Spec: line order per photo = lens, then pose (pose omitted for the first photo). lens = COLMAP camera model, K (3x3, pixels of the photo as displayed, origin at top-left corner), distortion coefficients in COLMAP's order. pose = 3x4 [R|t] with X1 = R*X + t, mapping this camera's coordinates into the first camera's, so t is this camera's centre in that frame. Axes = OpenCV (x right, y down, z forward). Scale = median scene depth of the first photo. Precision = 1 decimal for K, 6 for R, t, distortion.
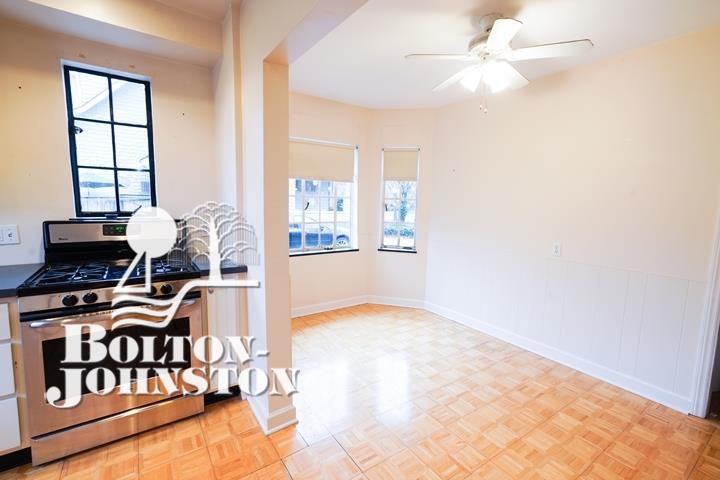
lens RADIAL K [[322.4, 0, 360.0], [0, 322.4, 240.0], [0, 0, 1]] dist [-0.002136, 0.005158]
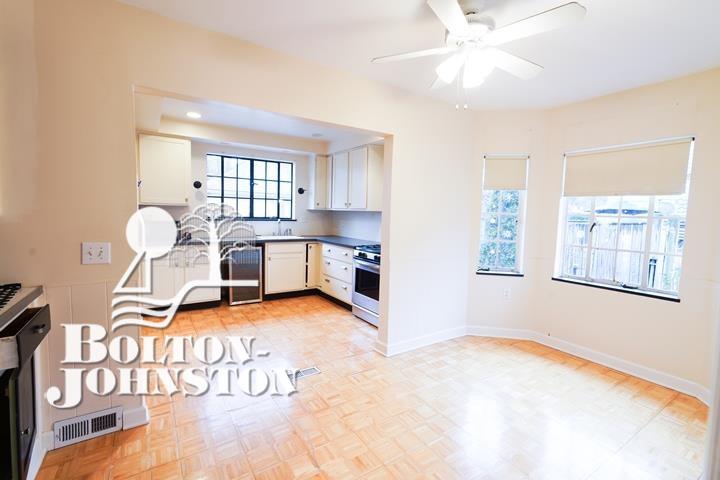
lens RADIAL K [[322.4, 0, 360.0], [0, 322.4, 240.0], [0, 0, 1]] dist [-0.002136, 0.005158]
pose [[-0.026992, 0.050914, -0.998338, 1.260408], [-0.153790, 0.986601, 0.054473, -0.042056], [0.987735, 0.155005, -0.018800, 0.792160]]
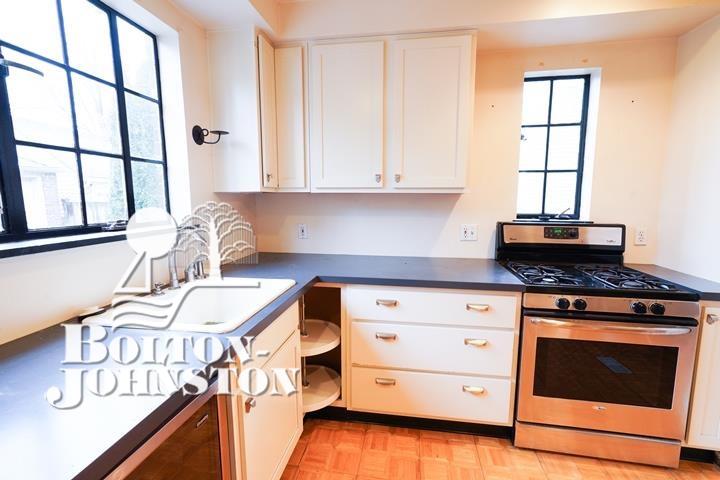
lens RADIAL K [[322.4, 0, 360.0], [0, 322.4, 240.0], [0, 0, 1]] dist [-0.002136, 0.005158]
pose [[0.718441, 0.071890, -0.691863, -0.482138], [-0.070565, 0.997046, 0.030325, 0.002811], [0.691999, 0.027035, 0.721392, -0.120993]]
